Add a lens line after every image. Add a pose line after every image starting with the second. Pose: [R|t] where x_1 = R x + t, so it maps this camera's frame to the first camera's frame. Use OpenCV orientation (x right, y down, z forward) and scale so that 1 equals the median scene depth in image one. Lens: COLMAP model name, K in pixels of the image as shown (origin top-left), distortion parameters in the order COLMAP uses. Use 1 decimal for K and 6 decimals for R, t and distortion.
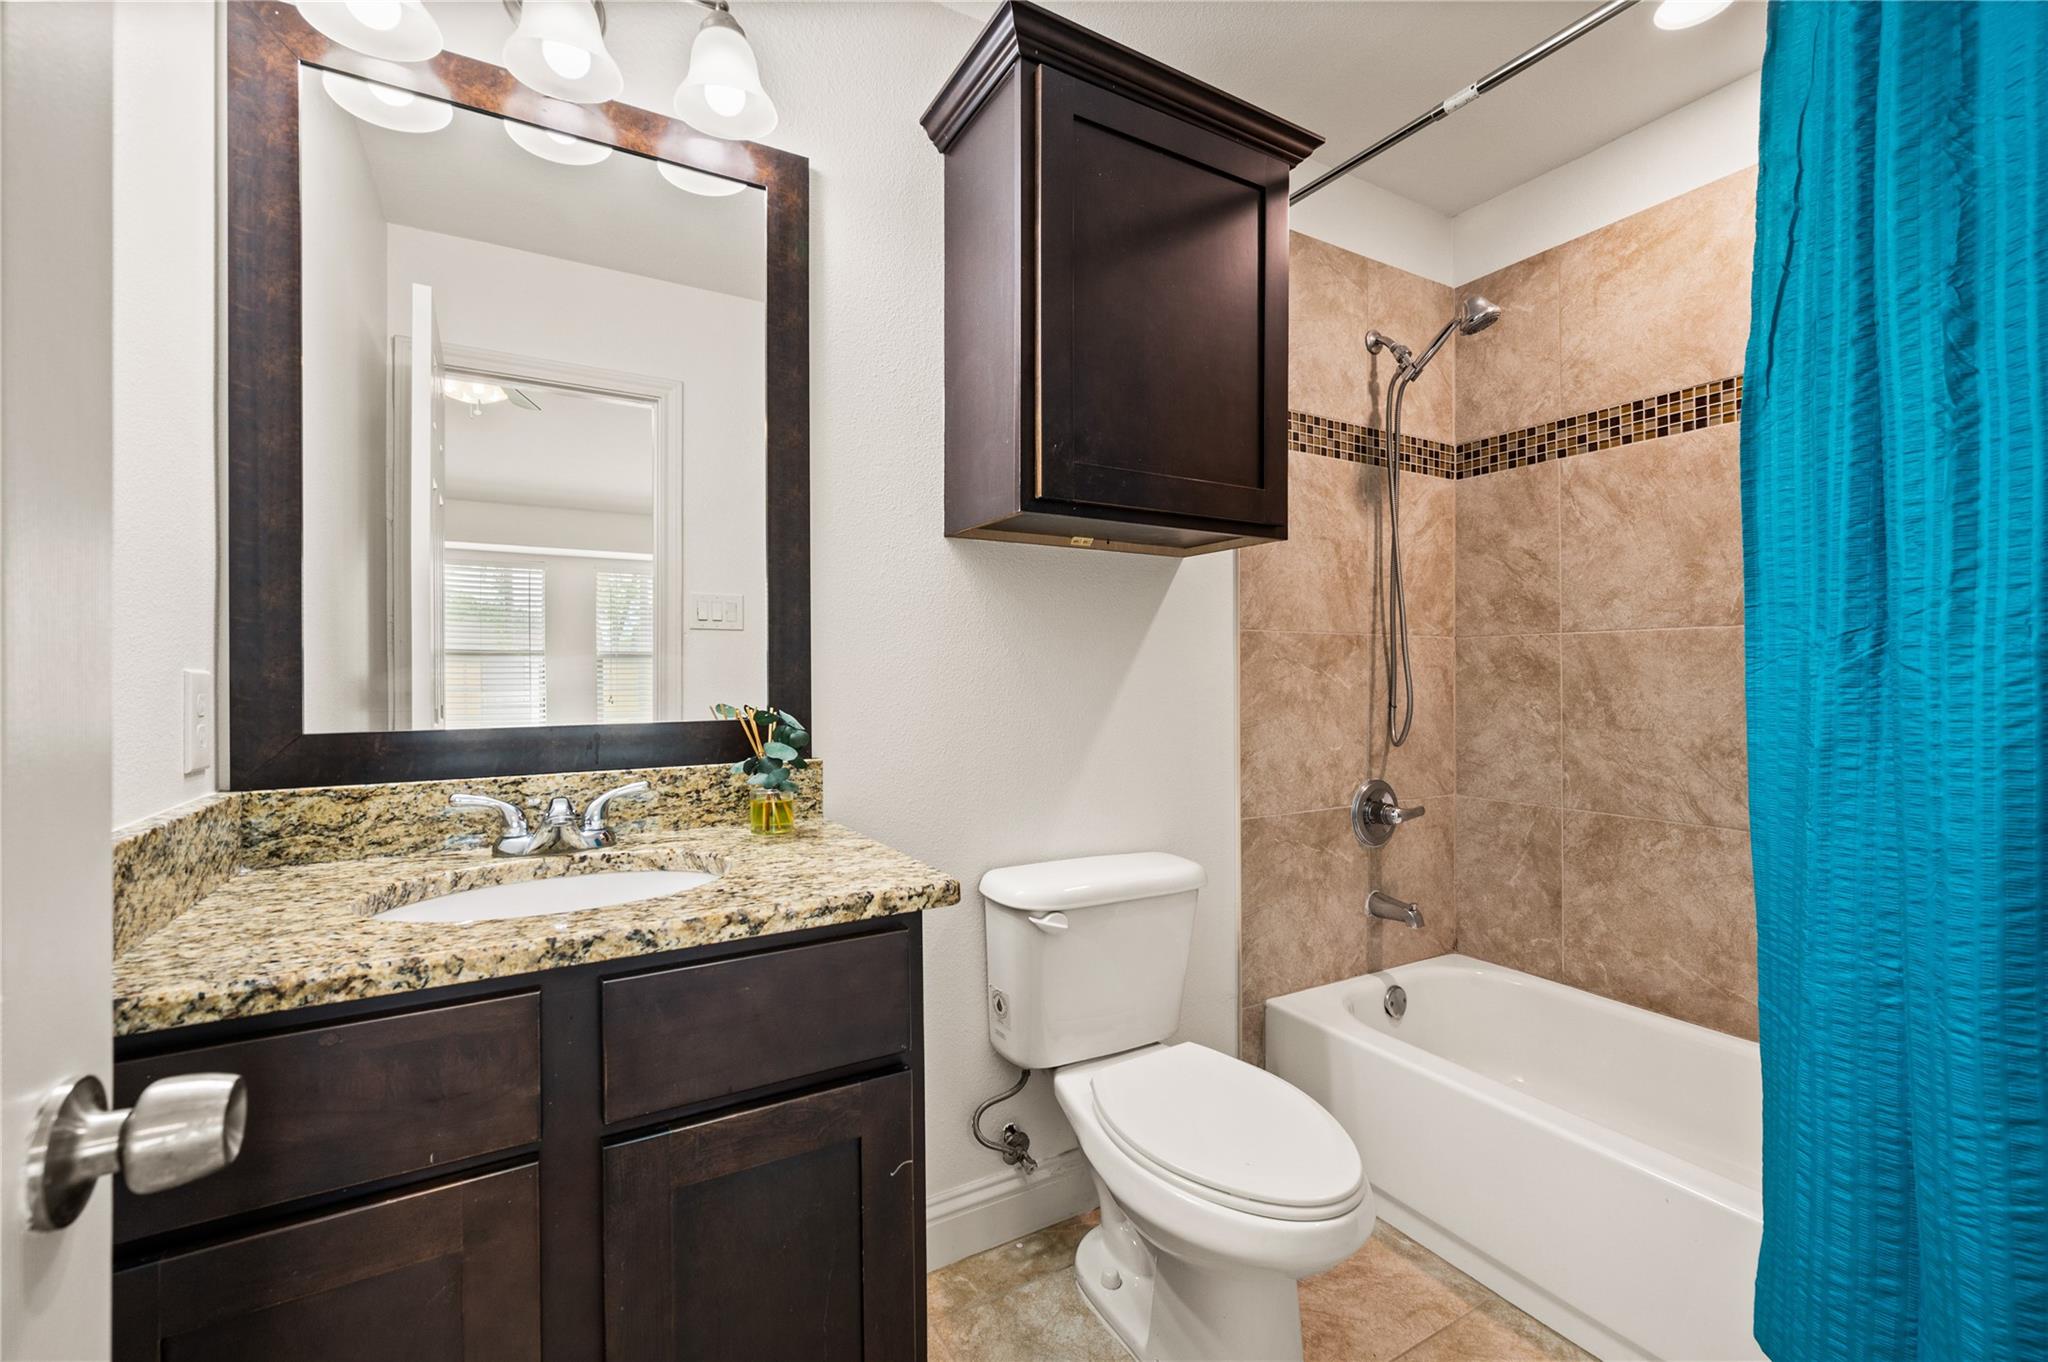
lens RADIAL K [[852.6, 0, 1023.9], [0, 852.6, 685.4], [0, 0, 1]] dist [0.001088, 0.000048]
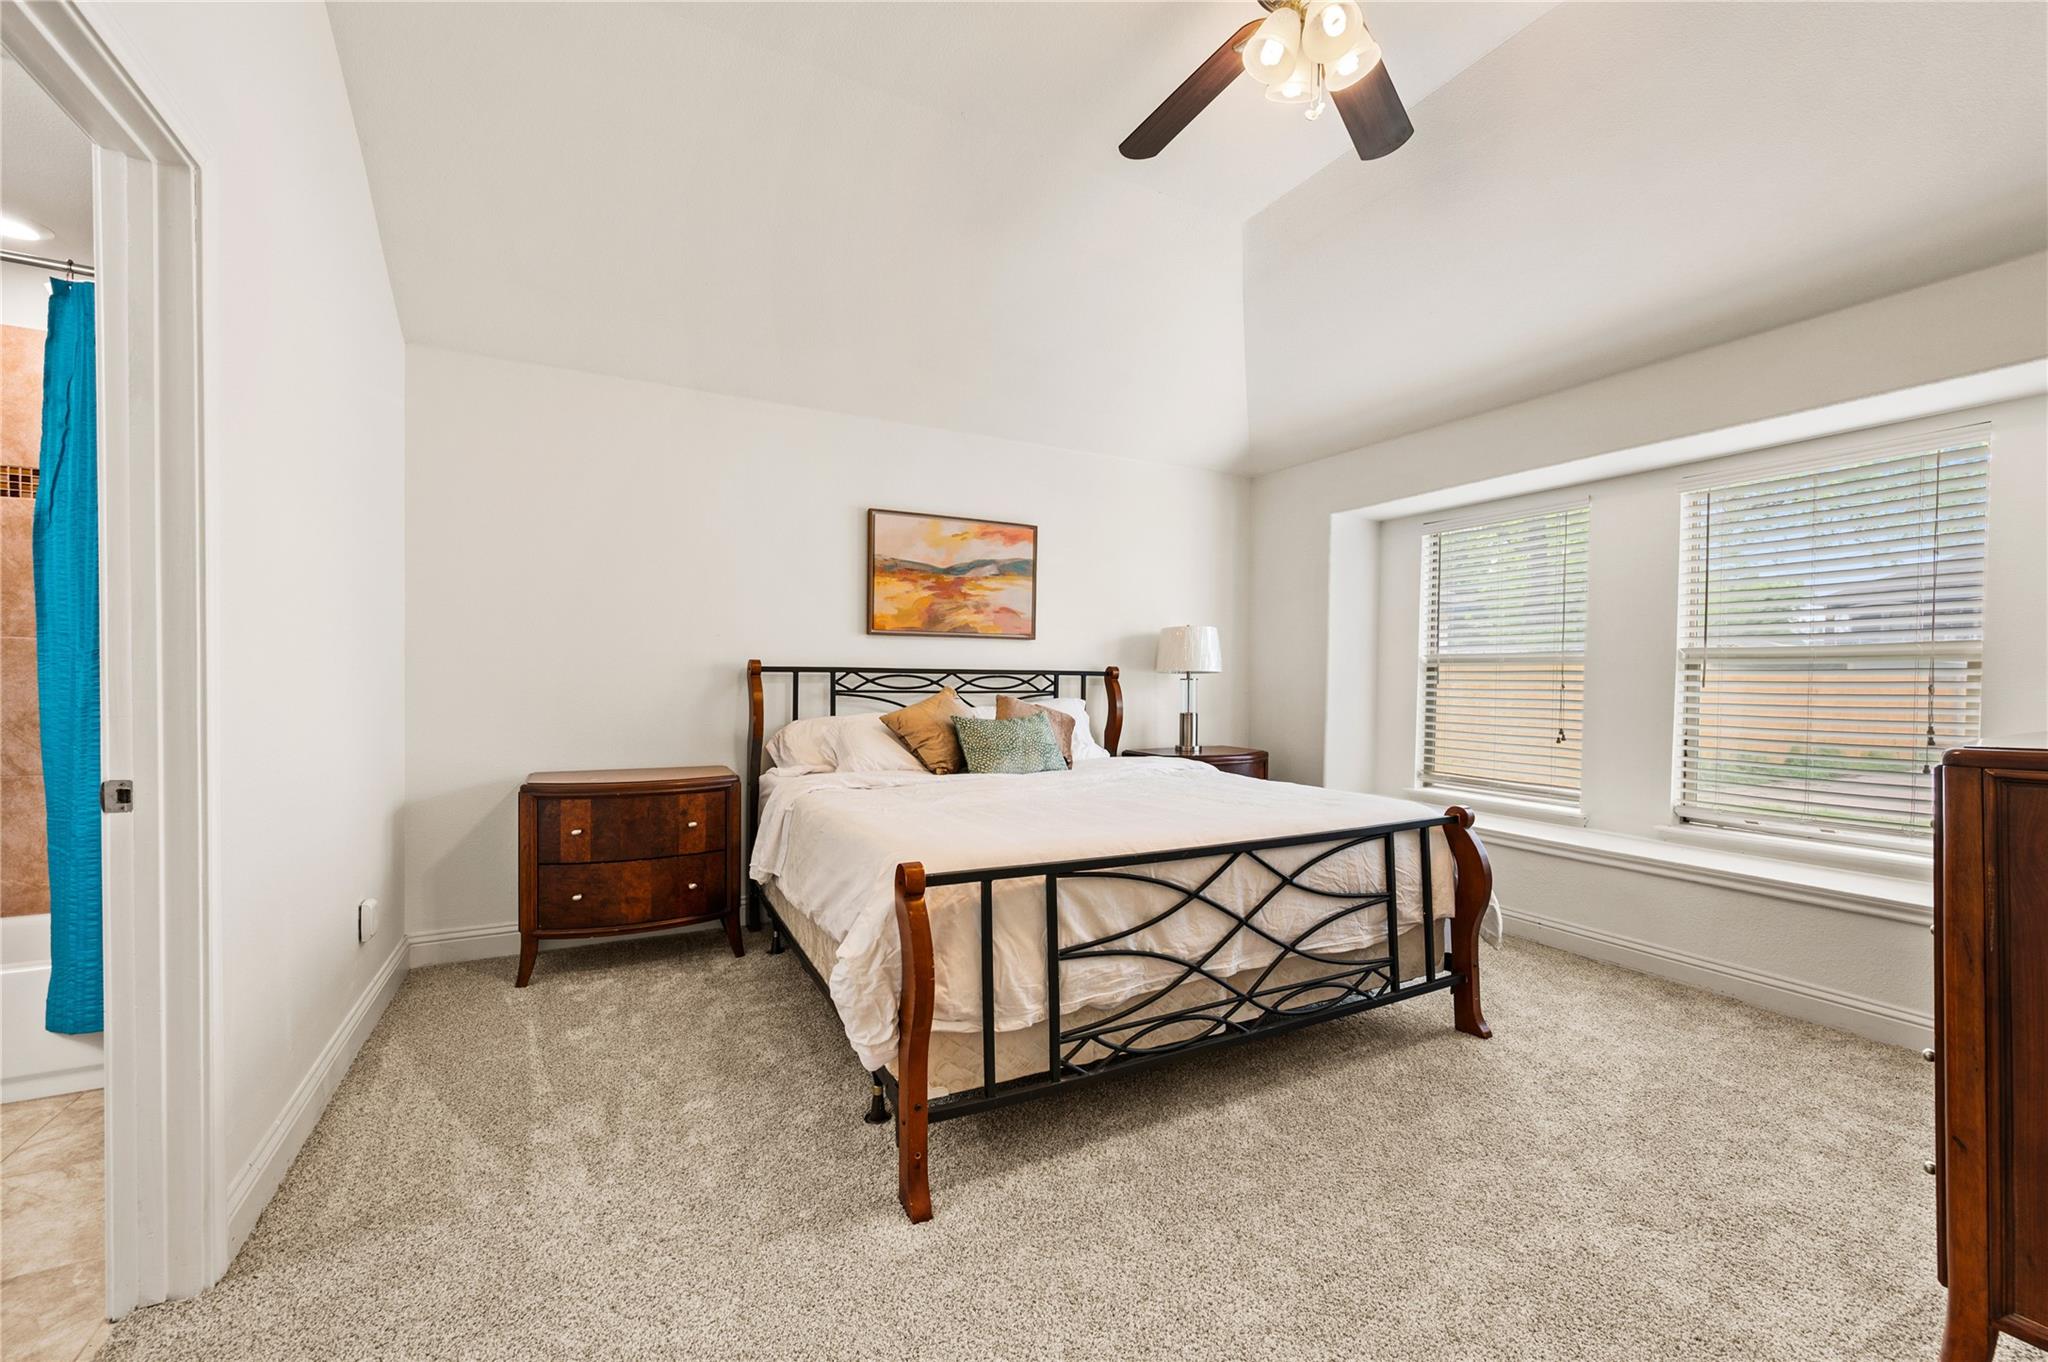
lens RADIAL K [[812.2, 0, 1020.8], [0, 812.2, 675.4], [0, 0, 1]] dist [0.001670, -0.000141]
pose [[0.025590, 0.000127, 0.999673, -0.829072], [0.008334, 0.999965, -0.000340, 0.015403], [-0.999638, 0.008340, 0.025588, -1.131057]]
